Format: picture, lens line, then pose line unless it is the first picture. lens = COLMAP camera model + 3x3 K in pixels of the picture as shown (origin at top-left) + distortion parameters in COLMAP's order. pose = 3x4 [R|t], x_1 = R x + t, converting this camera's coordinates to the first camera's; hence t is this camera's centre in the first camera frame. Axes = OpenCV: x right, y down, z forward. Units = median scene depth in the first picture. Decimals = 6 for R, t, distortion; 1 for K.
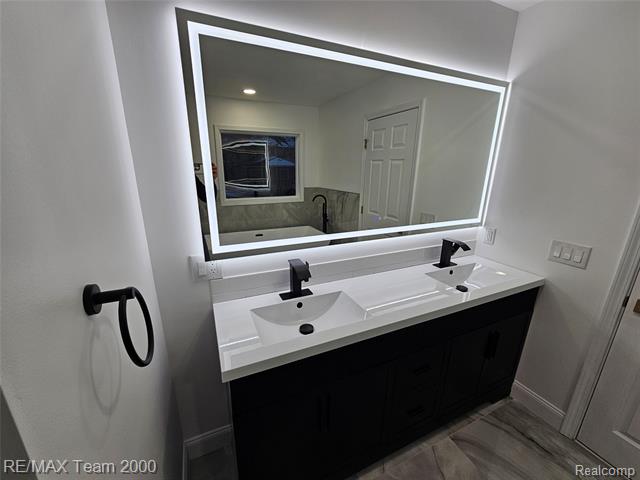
lens RADIAL K [[261.7, 0, 319.2], [0, 261.7, 241.8], [0, 0, 1]] dist [-0.000793, 0.000408]
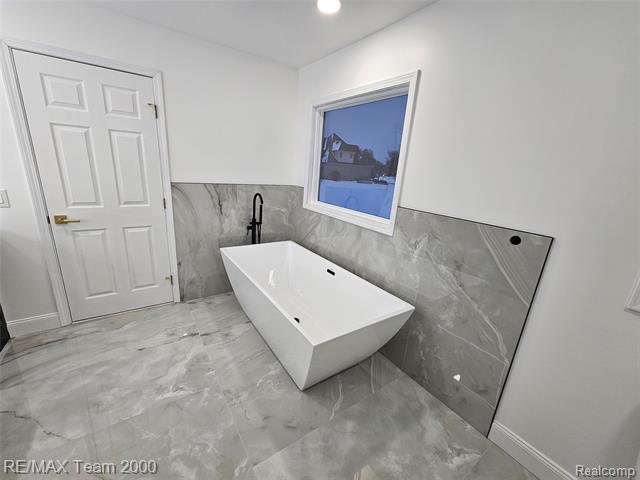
lens RADIAL K [[261.7, 0, 319.2], [0, 261.7, 241.8], [0, 0, 1]] dist [-0.000793, 0.000408]
pose [[-0.171077, -0.299477, 0.938641, -0.448710], [0.205133, 0.920981, 0.331230, 0.123054], [-0.963666, 0.249212, -0.096126, -0.274443]]
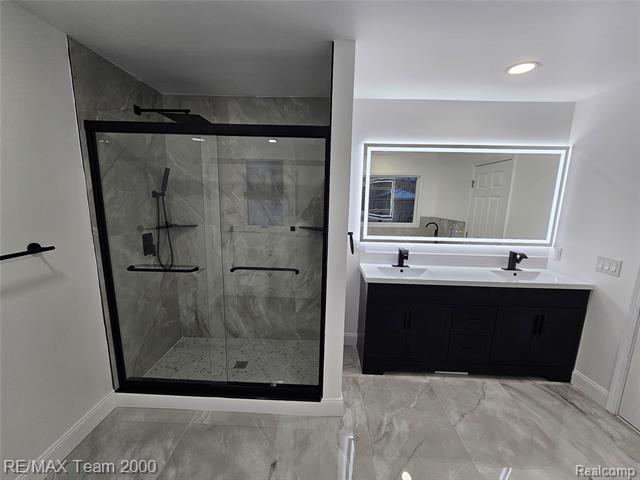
lens RADIAL K [[261.7, 0, 319.2], [0, 261.7, 241.8], [0, 0, 1]] dist [-0.000793, 0.000408]
pose [[0.897406, 0.083825, -0.433170, 0.147951], [-0.133562, 0.987333, -0.085640, 0.206820], [0.420505, 0.134709, 0.897234, -0.764994]]
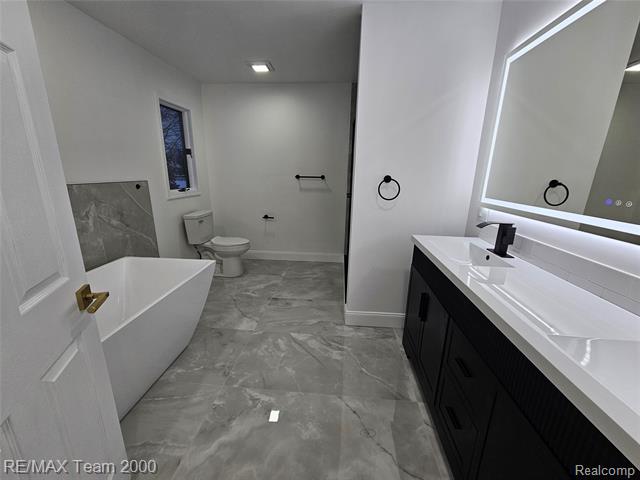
lens RADIAL K [[261.7, 0, 319.2], [0, 261.7, 241.8], [0, 0, 1]] dist [-0.000793, 0.000408]
pose [[-0.494911, 0.203004, -0.844898, 0.964891], [-0.269129, 0.888706, 0.371176, -0.041860], [0.826216, 0.411085, -0.385196, 0.601641]]
